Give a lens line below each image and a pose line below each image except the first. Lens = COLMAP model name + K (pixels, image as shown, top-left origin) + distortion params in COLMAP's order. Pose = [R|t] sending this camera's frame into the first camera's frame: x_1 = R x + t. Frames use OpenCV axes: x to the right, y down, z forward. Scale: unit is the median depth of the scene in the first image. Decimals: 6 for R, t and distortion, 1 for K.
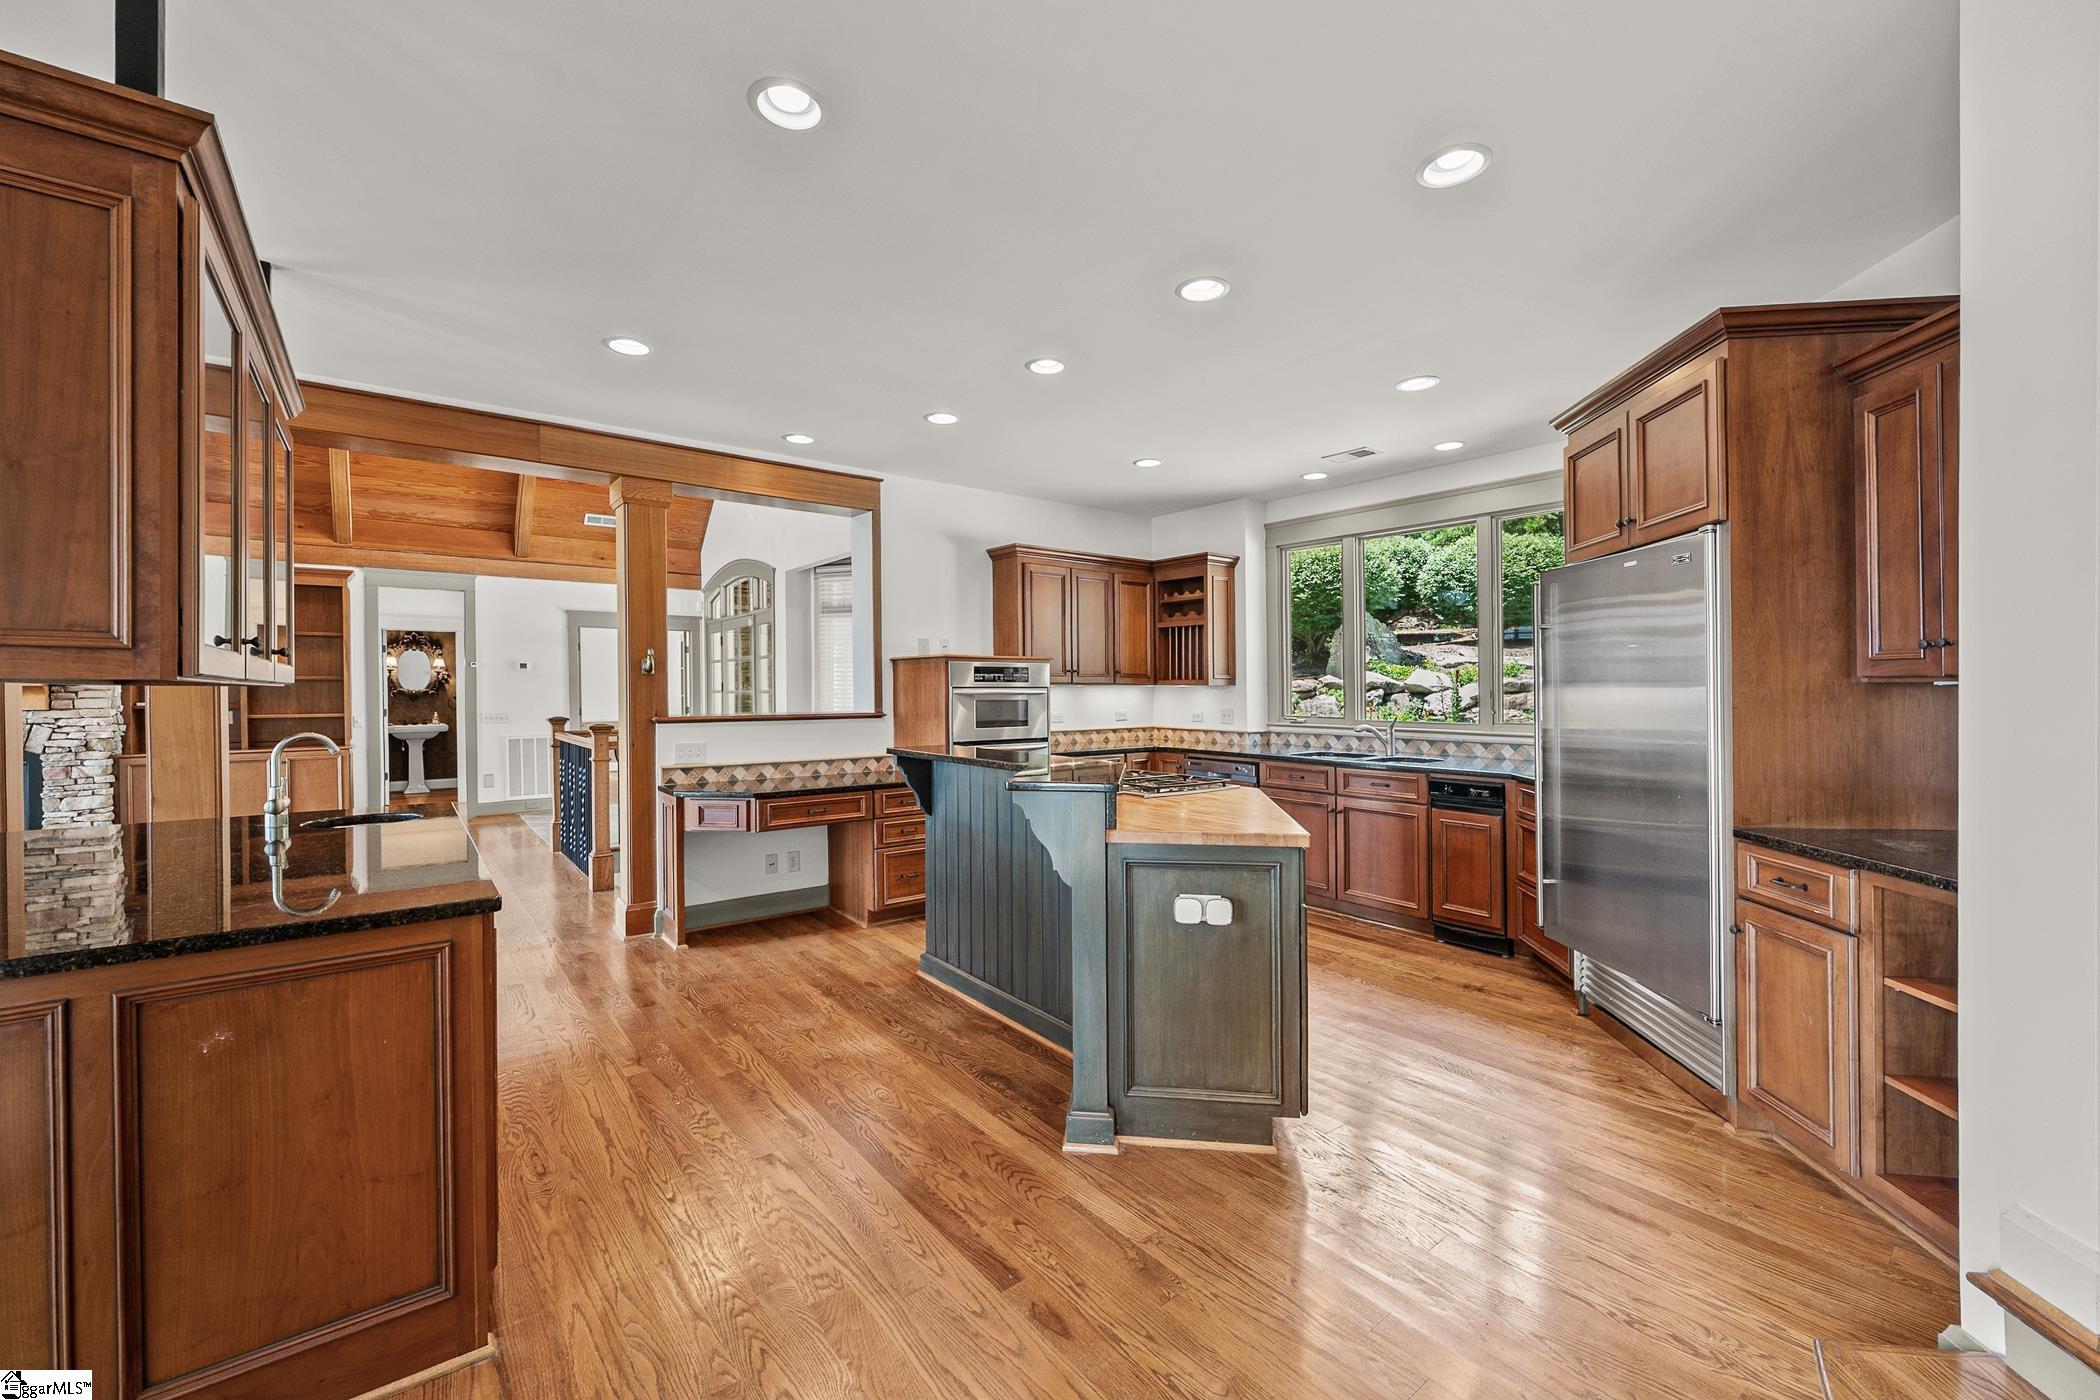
lens RADIAL K [[851.4, 0, 1041.4], [0, 851.4, 690.9], [0, 0, 1]] dist [0.000466, 0.000522]
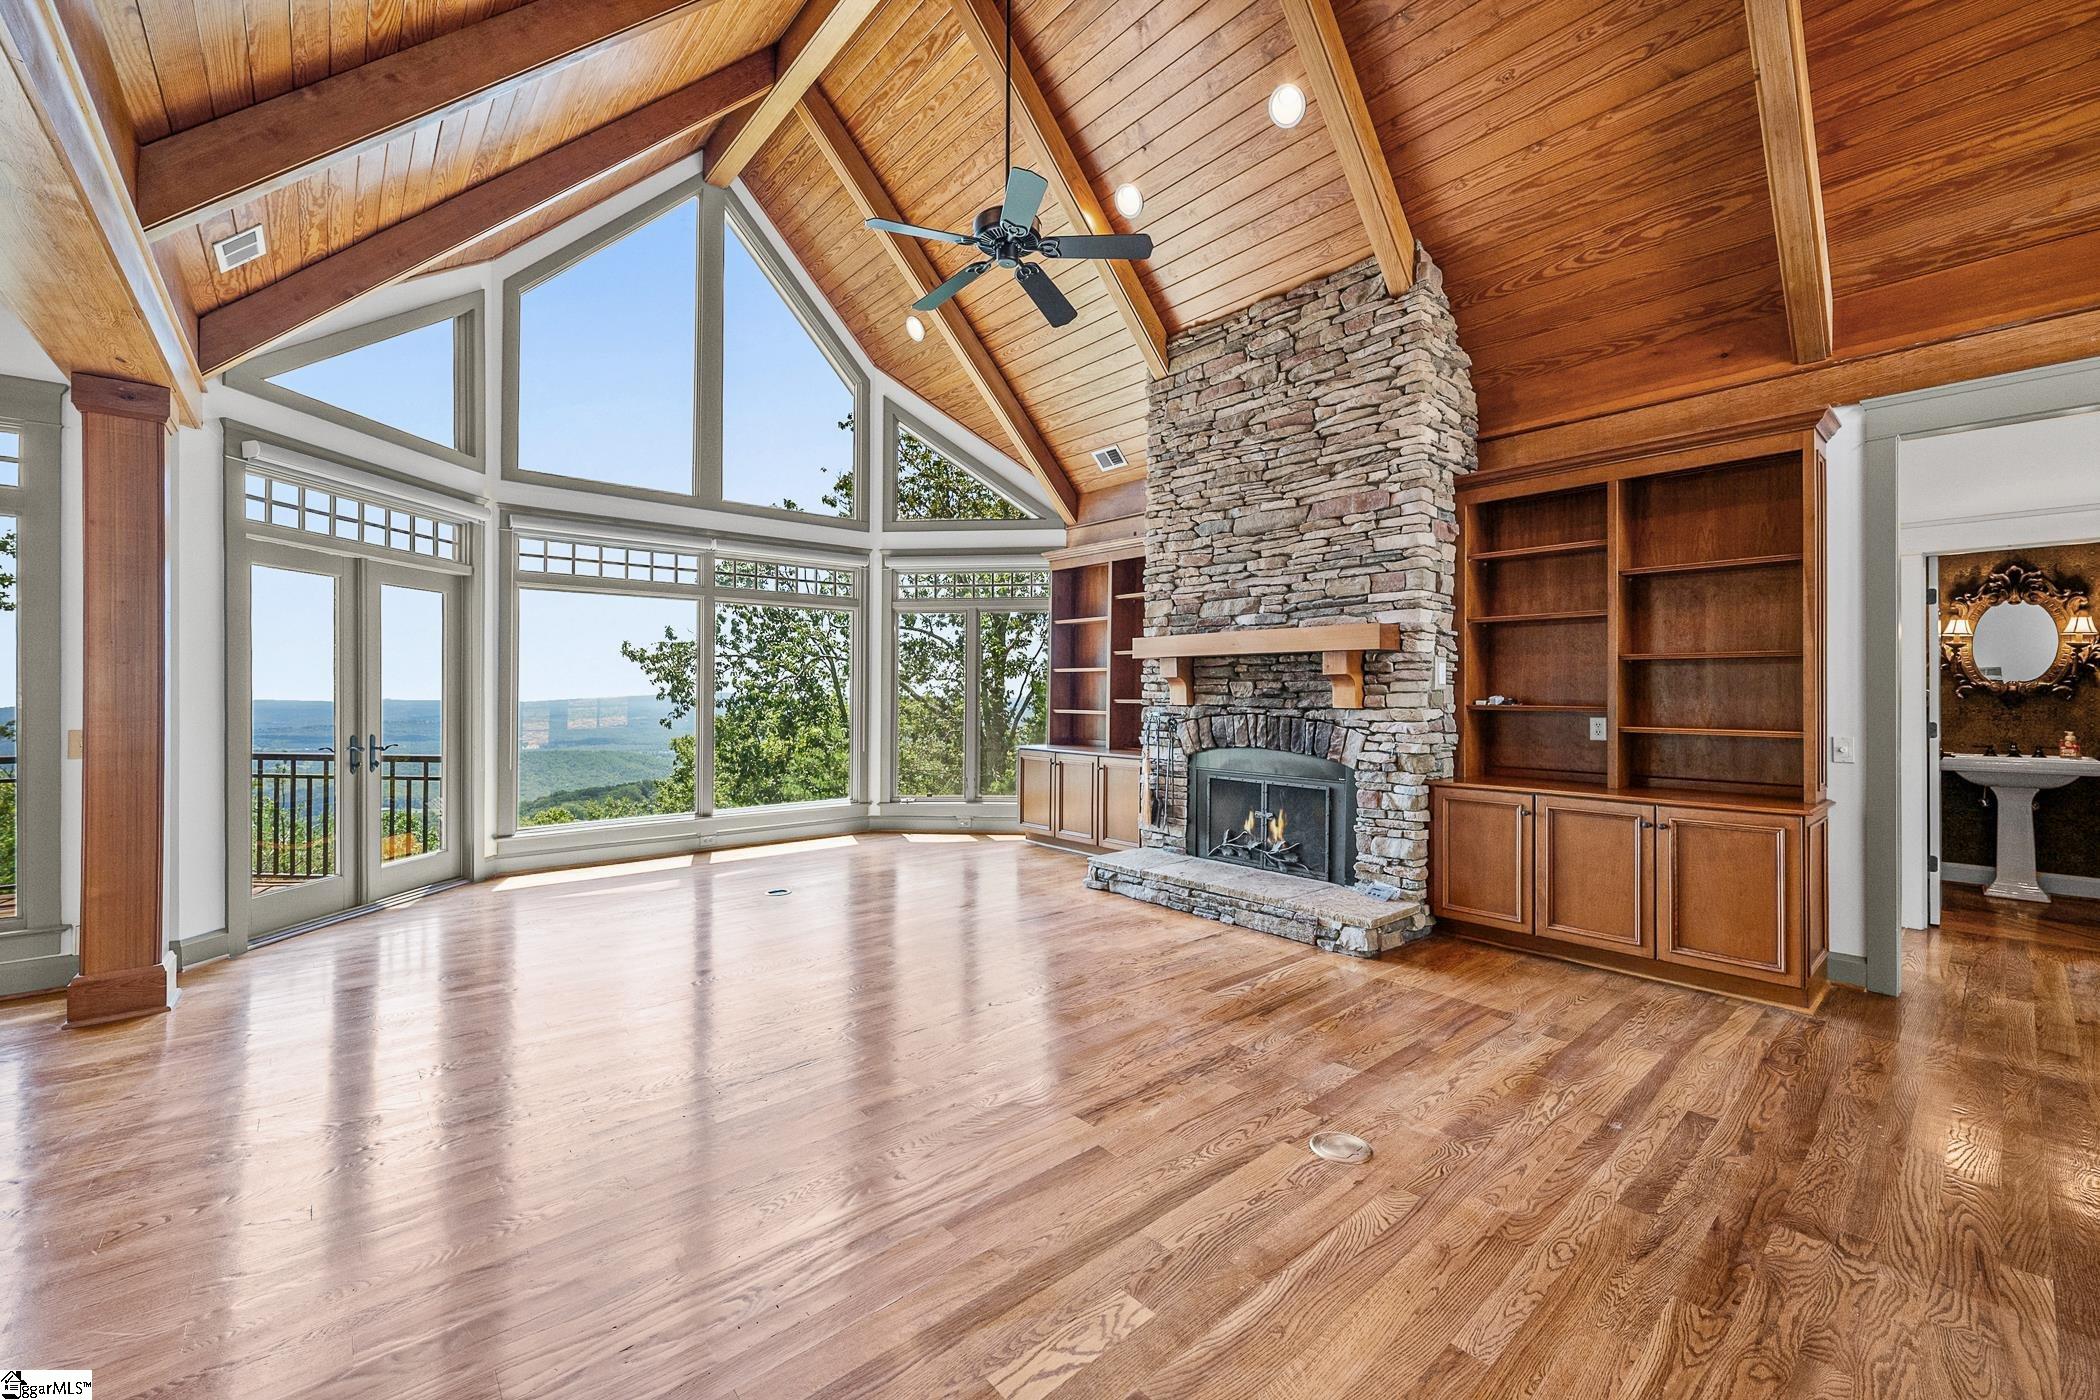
lens RADIAL K [[851.4, 0, 1030.7], [0, 851.4, 696.2], [0, 0, 1]] dist [0.000466, 0.000522]
pose [[0.064874, 0.008231, -0.997860, -0.394222], [-0.003527, 0.999962, 0.008019, 0.005926], [0.997887, 0.002999, 0.064901, 0.561588]]
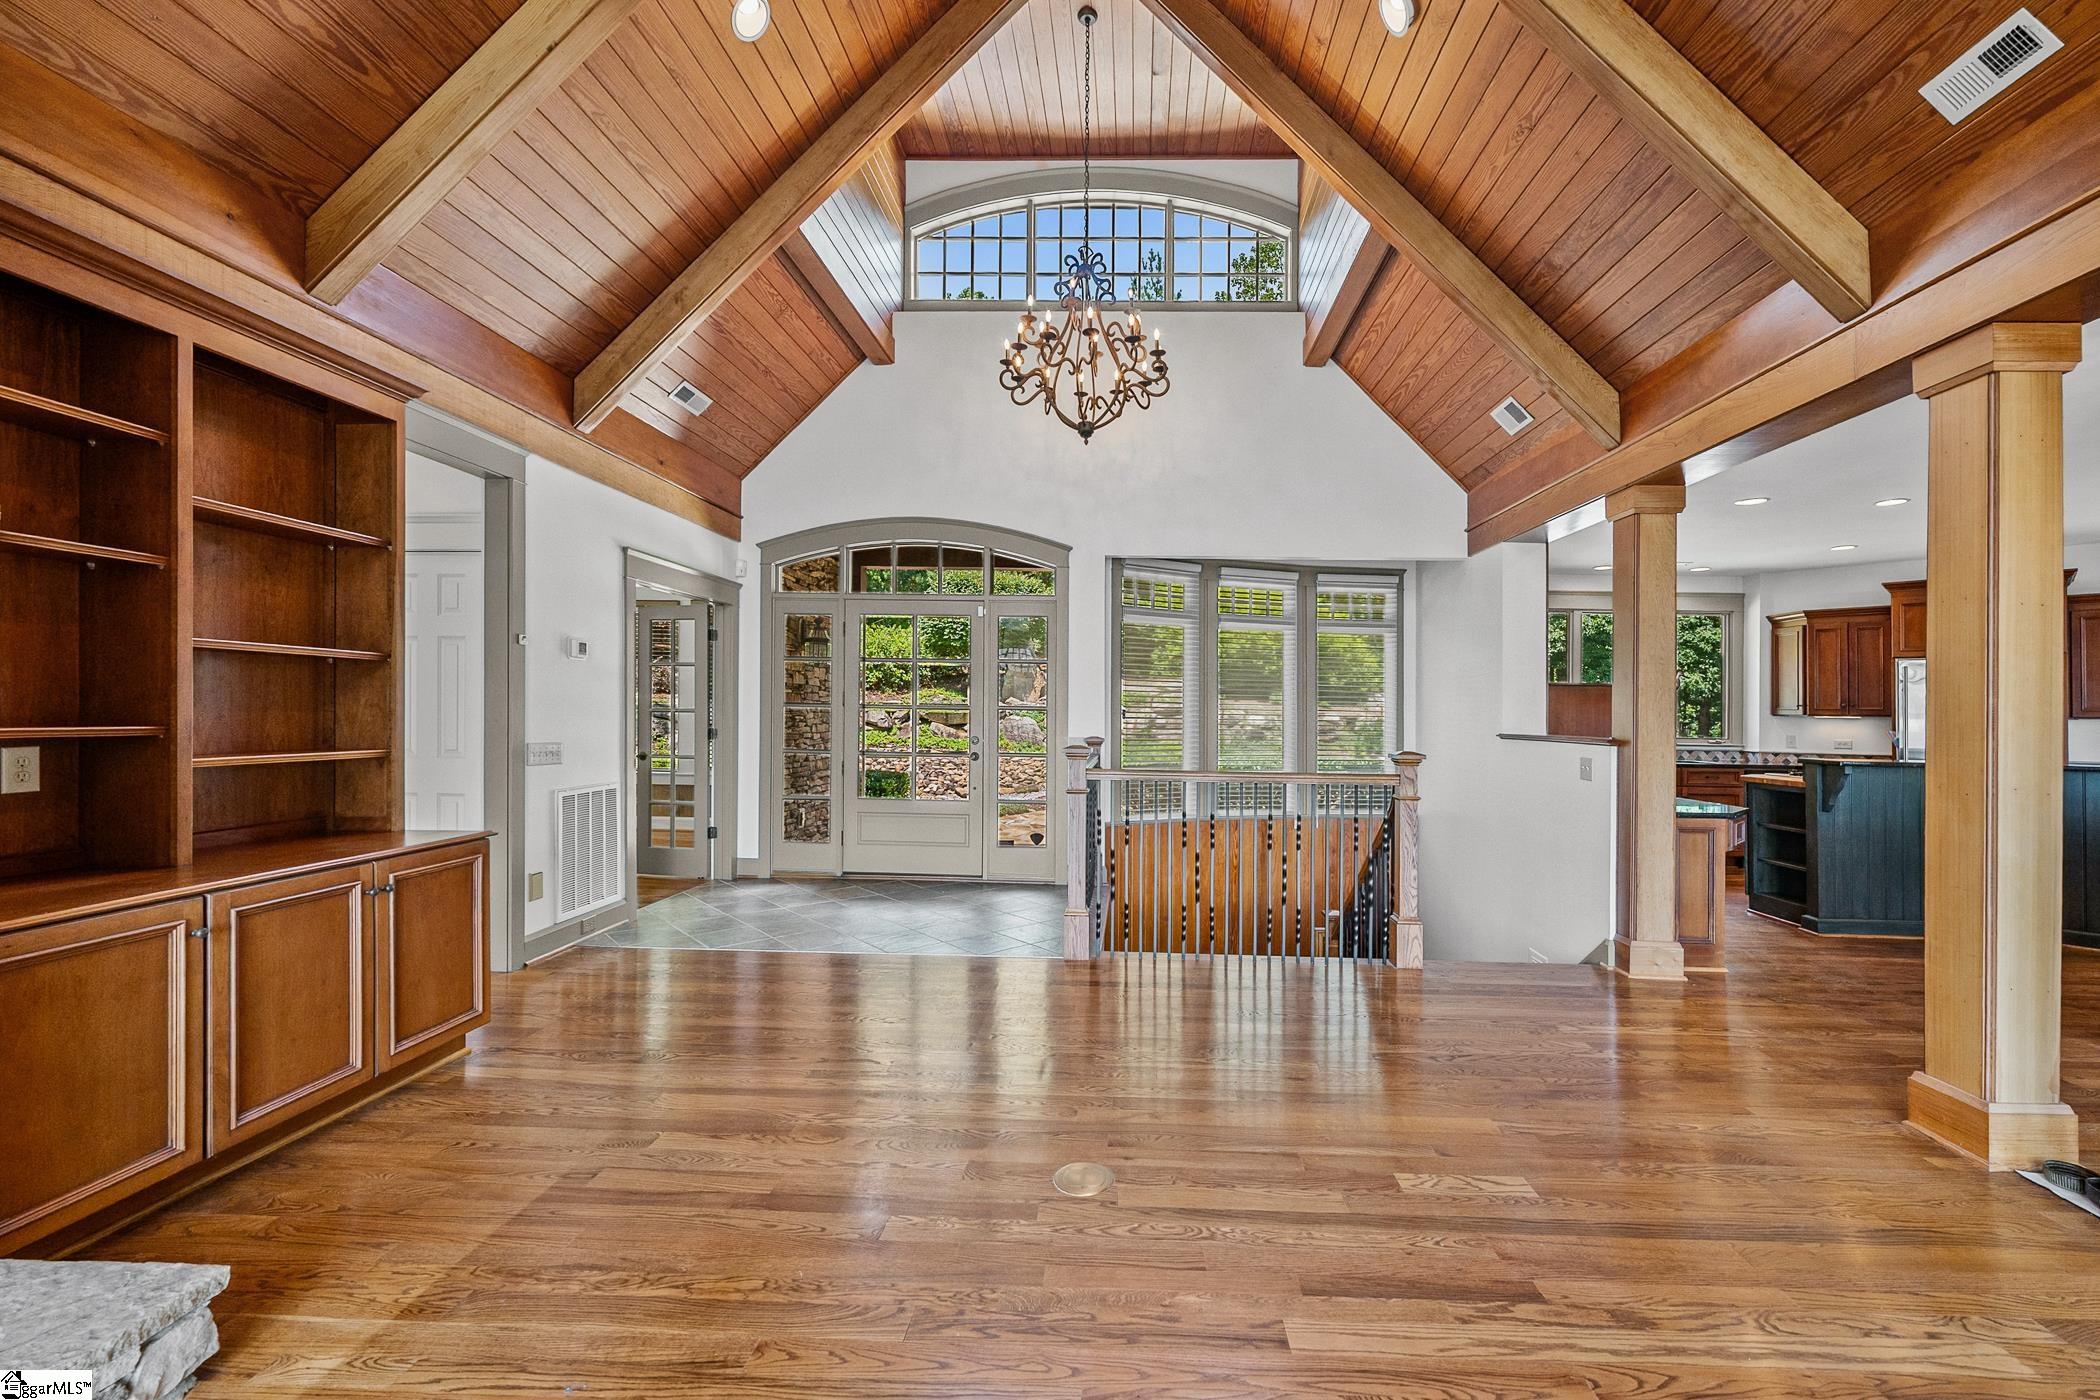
lens RADIAL K [[851.4, 0, 1113.7], [0, 851.4, 700.9], [0, 0, 1]] dist [0.000466, 0.000522]
pose [[0.616366, 0.018615, 0.787240, -0.930020], [-0.013772, 0.999822, -0.012859, 0.005259], [-0.787340, -0.002917, 0.616512, 0.499270]]
